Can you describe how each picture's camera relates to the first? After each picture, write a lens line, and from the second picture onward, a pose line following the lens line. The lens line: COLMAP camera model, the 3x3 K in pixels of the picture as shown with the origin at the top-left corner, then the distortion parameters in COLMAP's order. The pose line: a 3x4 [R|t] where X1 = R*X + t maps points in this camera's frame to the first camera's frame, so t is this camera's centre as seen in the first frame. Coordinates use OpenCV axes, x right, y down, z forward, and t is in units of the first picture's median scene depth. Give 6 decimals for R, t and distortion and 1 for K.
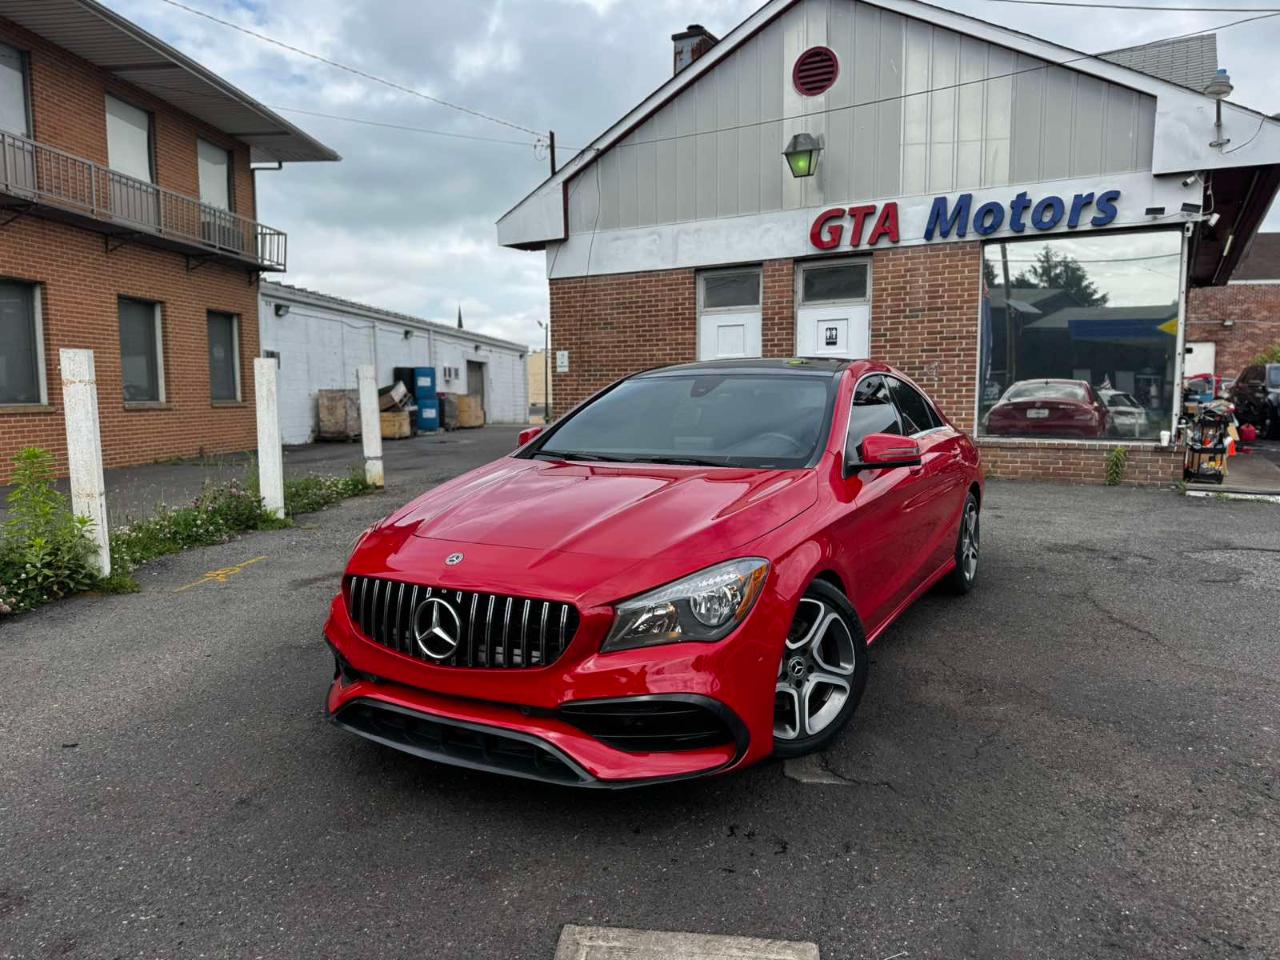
lens RADIAL K [[907.0, 0, 655.5], [0, 907.0, 479.0], [0, 0, 1]] dist [0.011444, -0.012788]
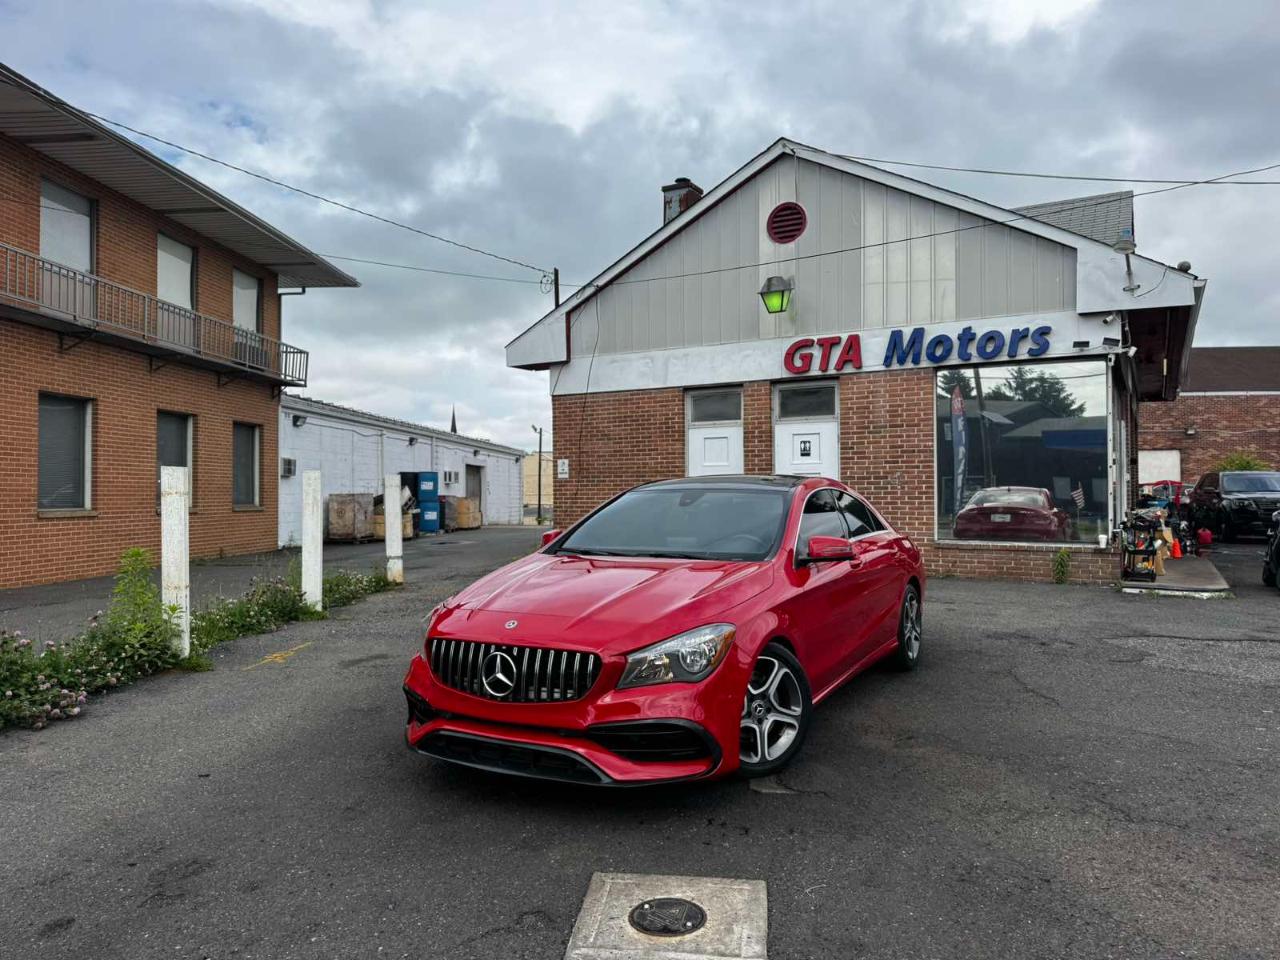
lens RADIAL K [[901.2, 0, 646.6], [0, 901.2, 472.2], [0, 0, 1]] dist [0.032637, -0.045161]
pose [[0.999998, 0.001200, 0.001611, -0.003780], [-0.000997, 0.992722, -0.120421, 0.005498], [-0.001743, 0.120419, 0.992722, -0.107440]]
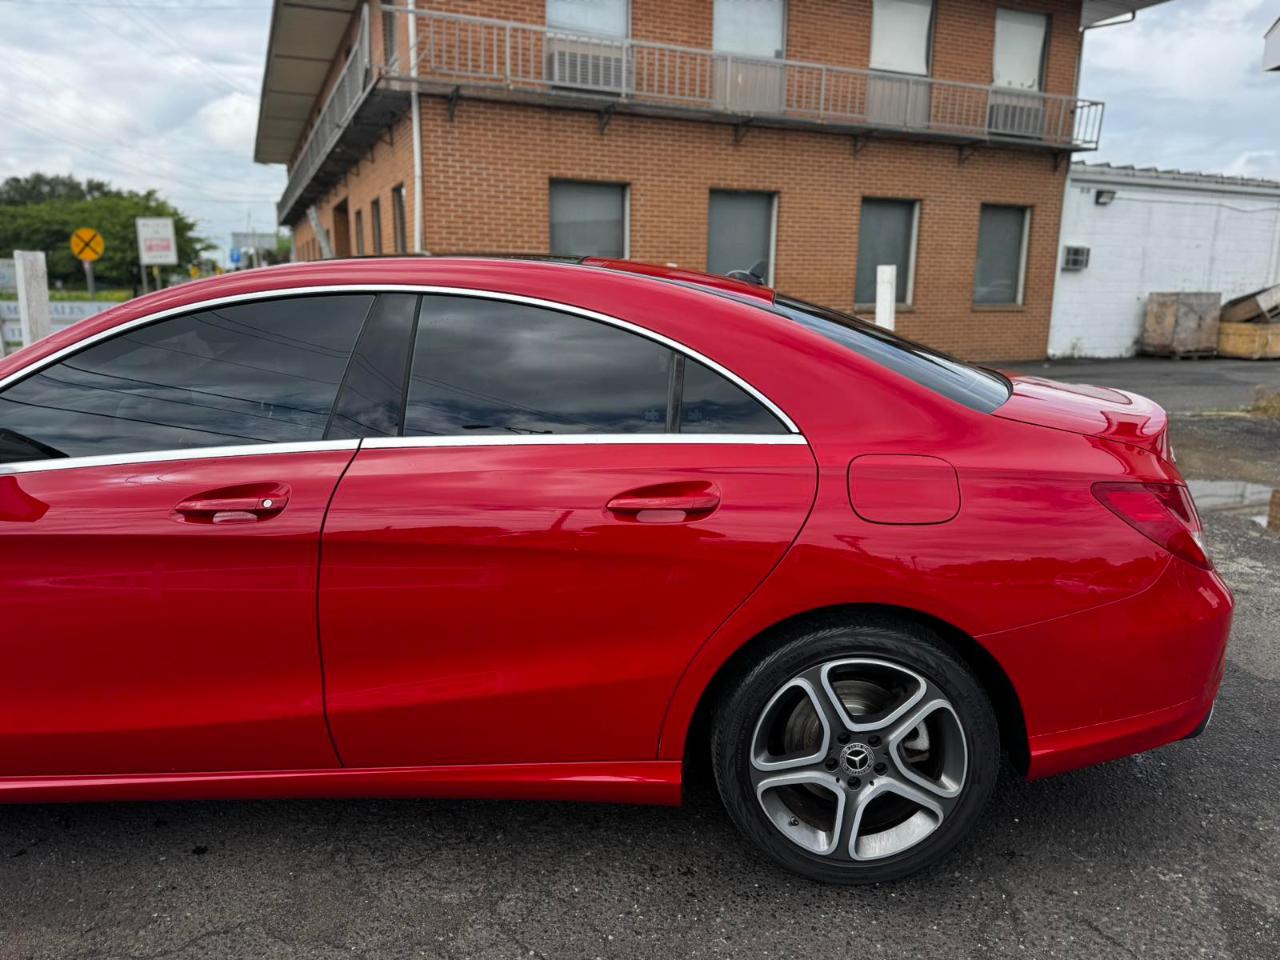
lens RADIAL K [[901.2, 0, 641.7], [0, 901.2, 489.8], [0, 0, 1]] dist [0.032637, -0.045161]
pose [[0.465017, 0.200501, -0.862299, 0.333454], [-0.096766, 0.979692, 0.175613, -0.046580], [0.879998, 0.001778, 0.474975, 0.412434]]
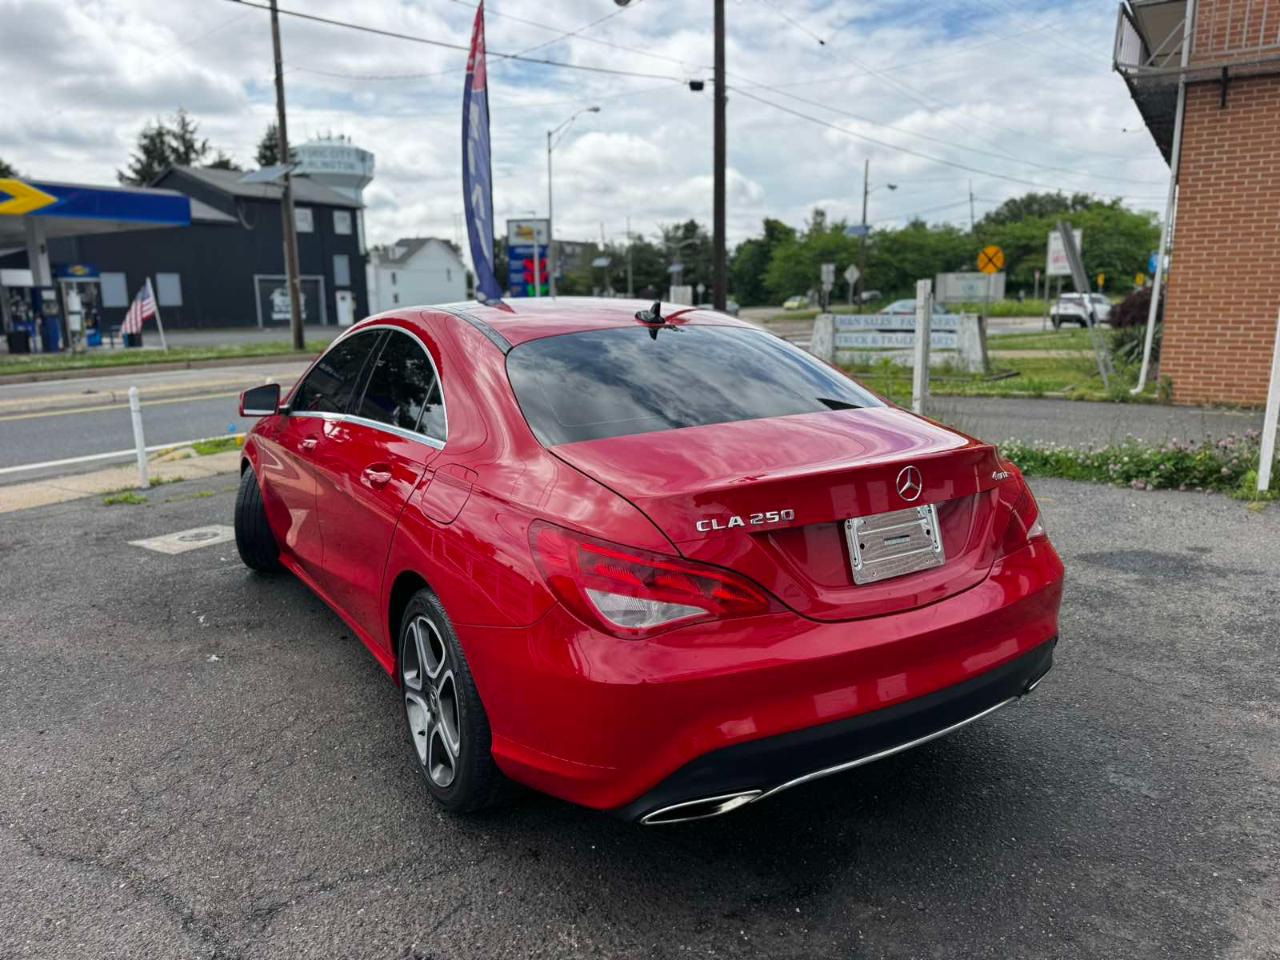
lens RADIAL K [[892.9, 0, 657.2], [0, 892.9, 497.5], [0, 0, 1]] dist [0.033944, -0.032597]
pose [[-0.463469, 0.204195, -0.862265, 0.374440], [-0.069567, 0.961698, 0.265135, -0.085056], [0.883378, 0.182867, -0.431512, 0.700887]]
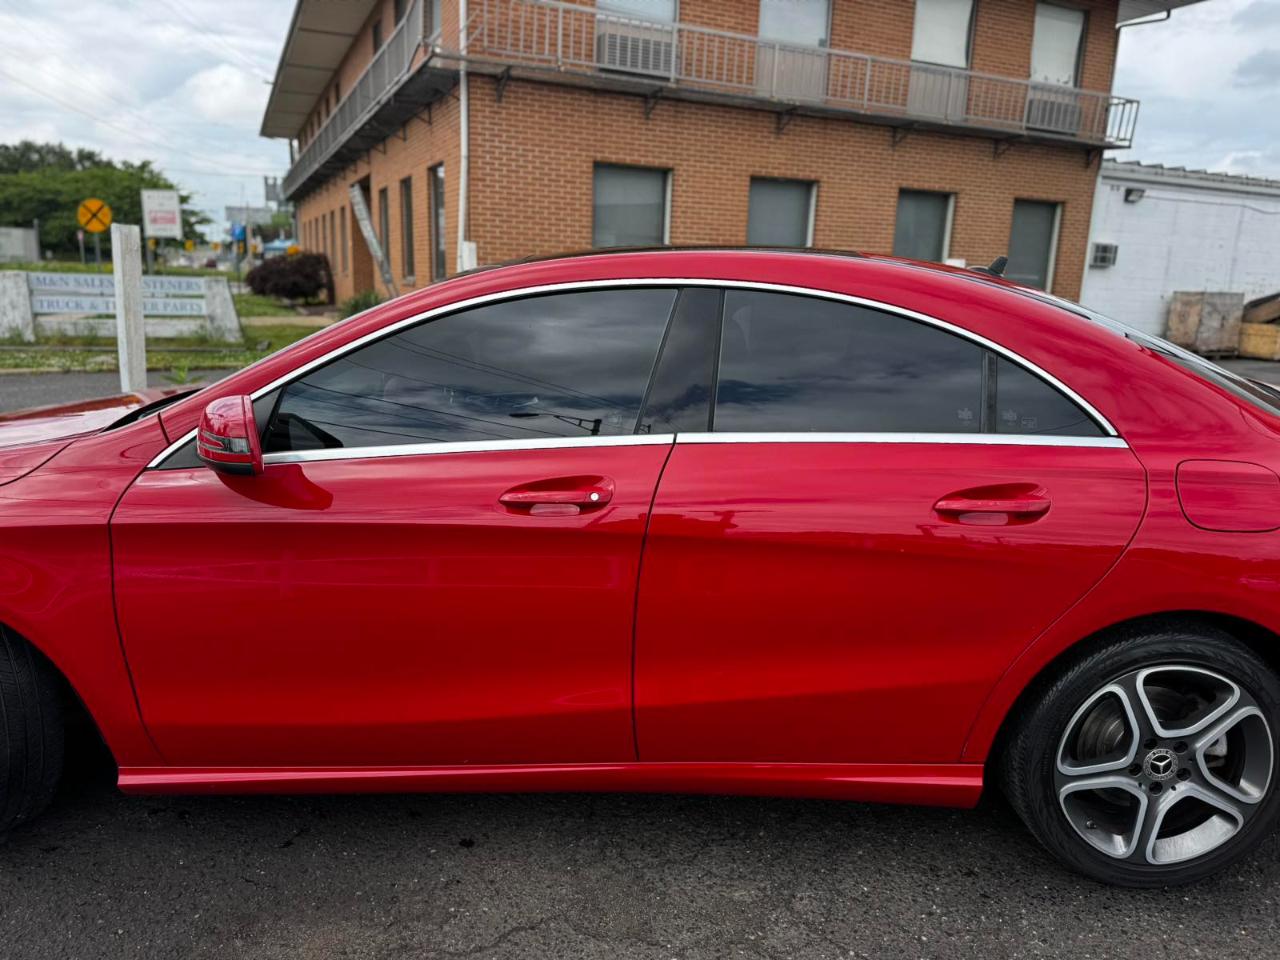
lens RADIAL K [[901.2, 0, 643.1], [0, 901.2, 485.5], [0, 0, 1]] dist [0.032637, -0.045161]
pose [[0.475048, 0.220290, -0.851940, 0.298624], [-0.120429, 0.975324, 0.185042, -0.041298], [0.871680, 0.014695, 0.489855, 0.351979]]
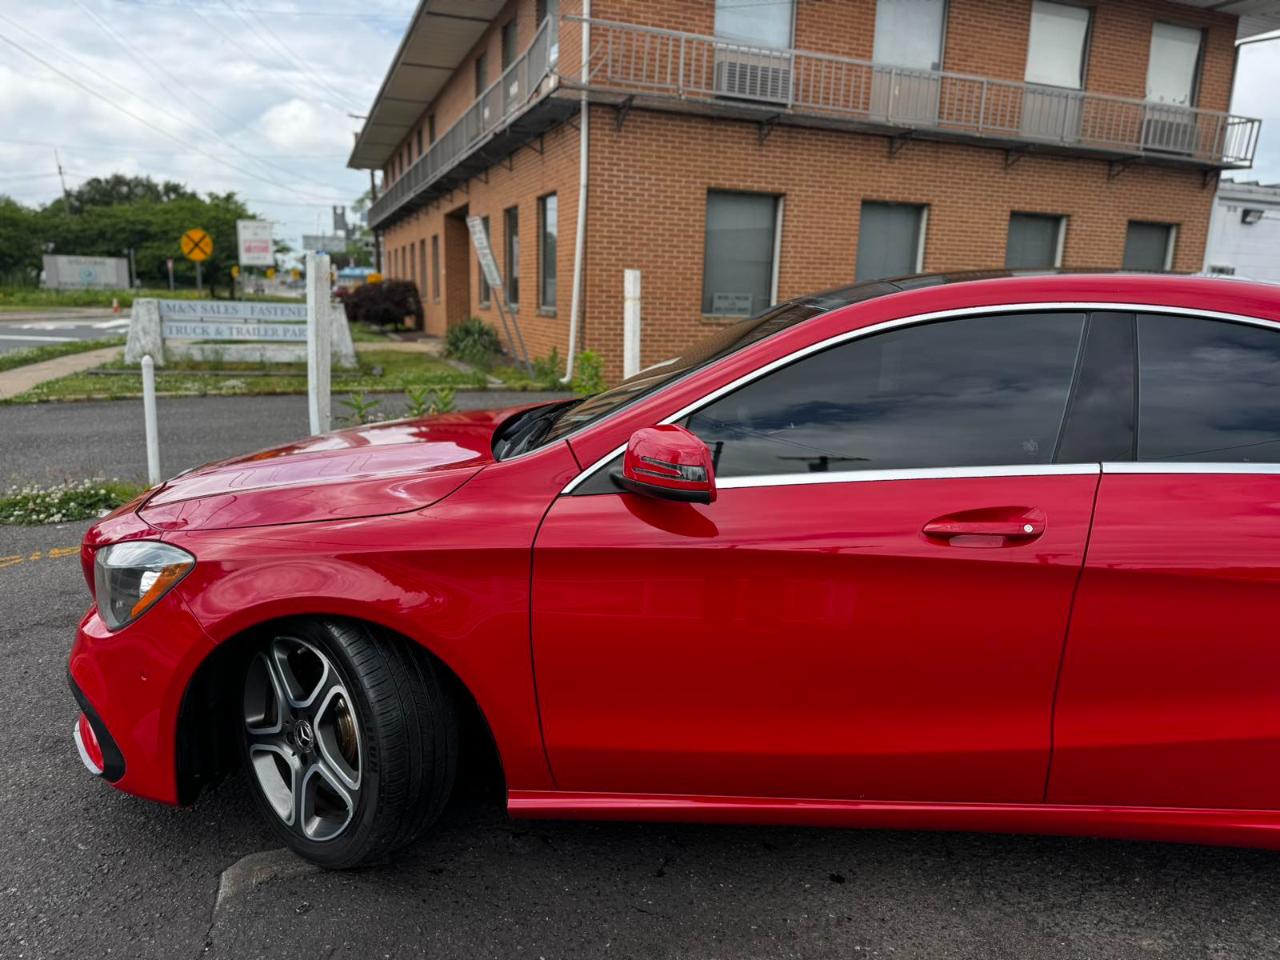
lens RADIAL K [[901.2, 0, 640.6], [0, 901.2, 489.9], [0, 0, 1]] dist [0.032637, -0.045161]
pose [[0.417932, 0.205959, -0.884824, 0.262937], [-0.118784, 0.977990, 0.171540, -0.032903], [0.900679, 0.033411, 0.433198, 0.286013]]
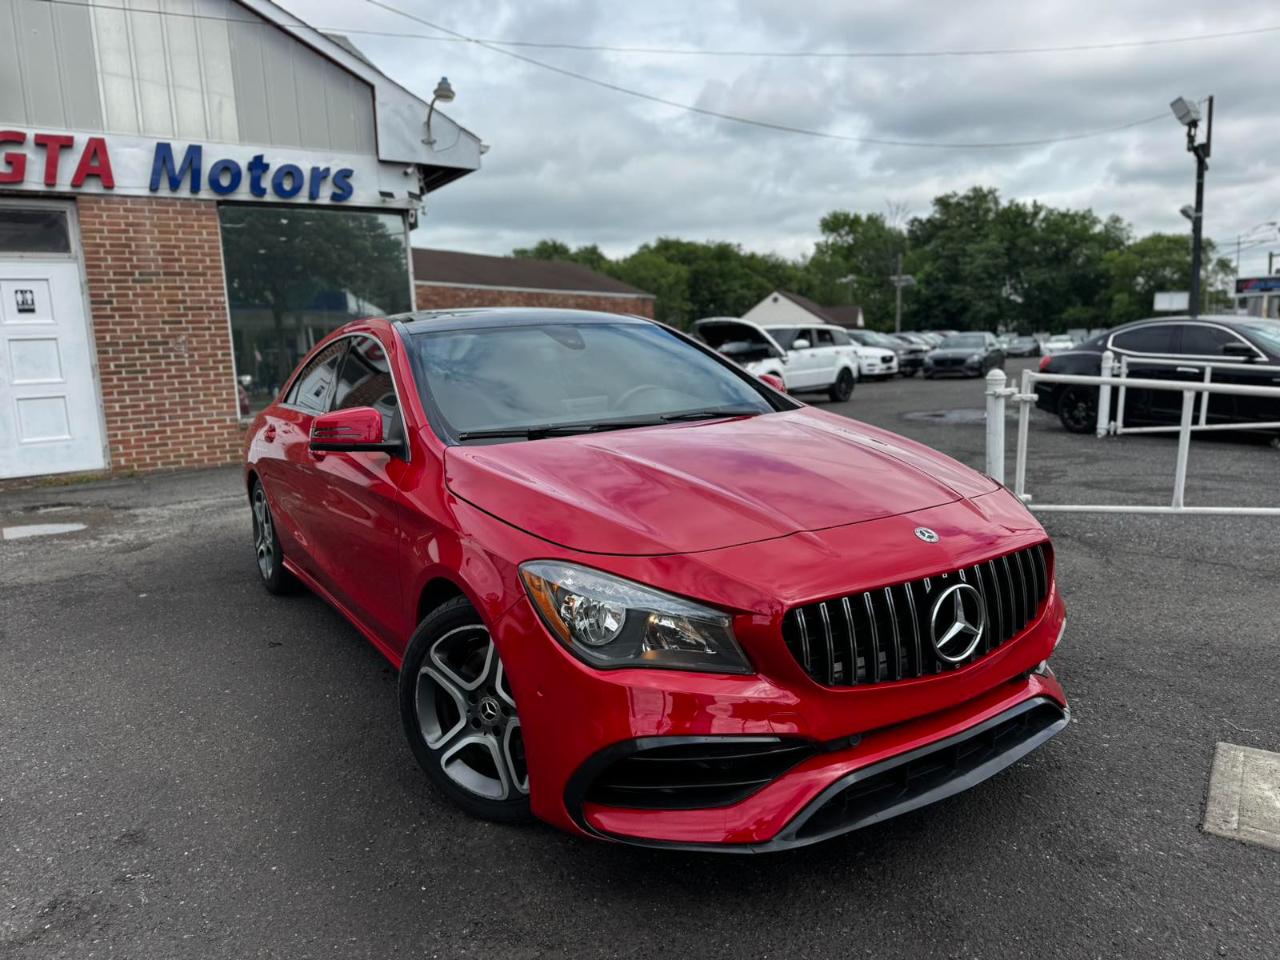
lens RADIAL K [[901.2, 0, 657.5], [0, 901.2, 468.0], [0, 0, 1]] dist [0.032637, -0.045161]
pose [[0.459568, -0.123928, 0.879454, -0.251399], [0.124370, 0.989440, 0.074436, -0.013348], [-0.879392, 0.075169, 0.470127, 0.211770]]
